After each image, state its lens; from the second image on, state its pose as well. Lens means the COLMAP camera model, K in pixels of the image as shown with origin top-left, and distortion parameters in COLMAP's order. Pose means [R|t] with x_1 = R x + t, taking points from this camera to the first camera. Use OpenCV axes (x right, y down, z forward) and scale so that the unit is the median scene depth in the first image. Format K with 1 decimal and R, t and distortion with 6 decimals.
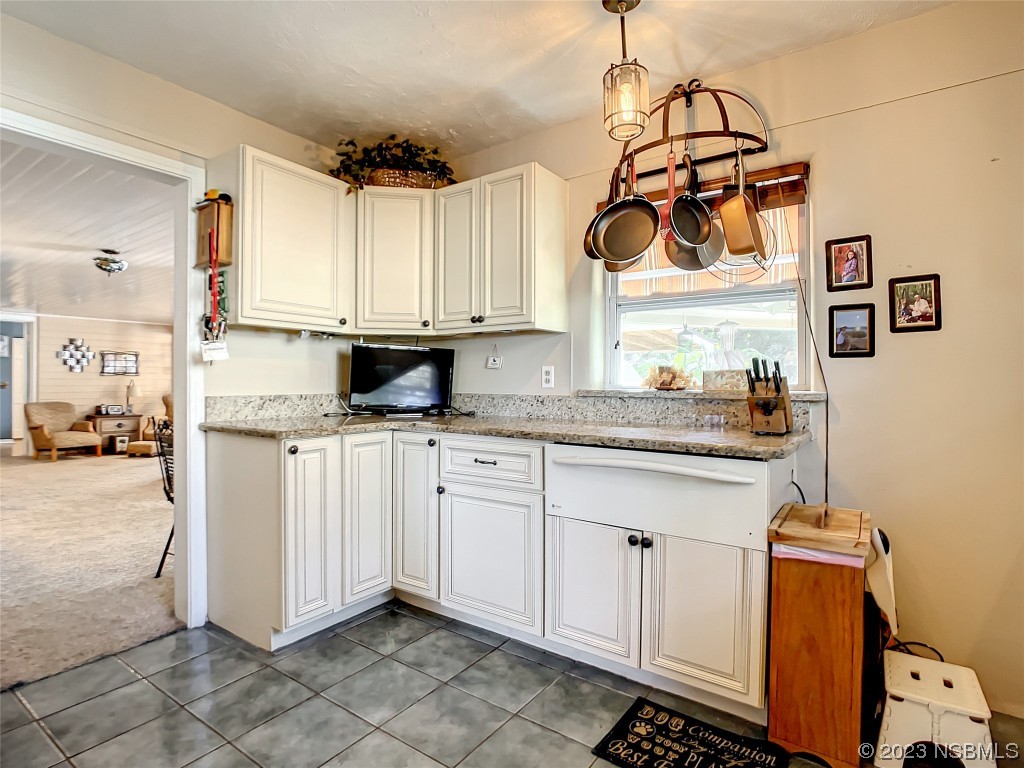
lens RADIAL K [[535.0, 0, 518.7], [0, 535.0, 379.9], [0, 0, 1]] dist [-0.006213, 0.000587]
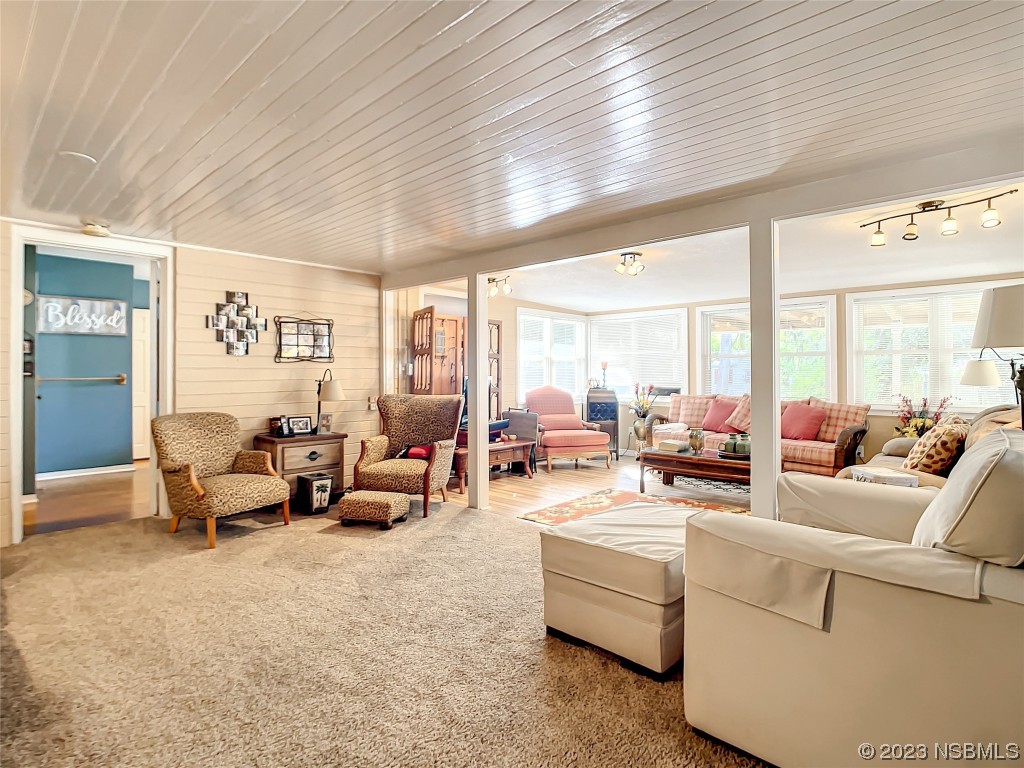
lens RADIAL K [[520.9, 0, 515.9], [0, 520.9, 369.6], [0, 0, 1]] dist [-0.028658, 0.000836]
pose [[0.992516, -0.008663, -0.121803, -0.492109], [0.008083, 0.999954, -0.005256, 0.004741], [0.121843, 0.004232, 0.992540, 0.522323]]
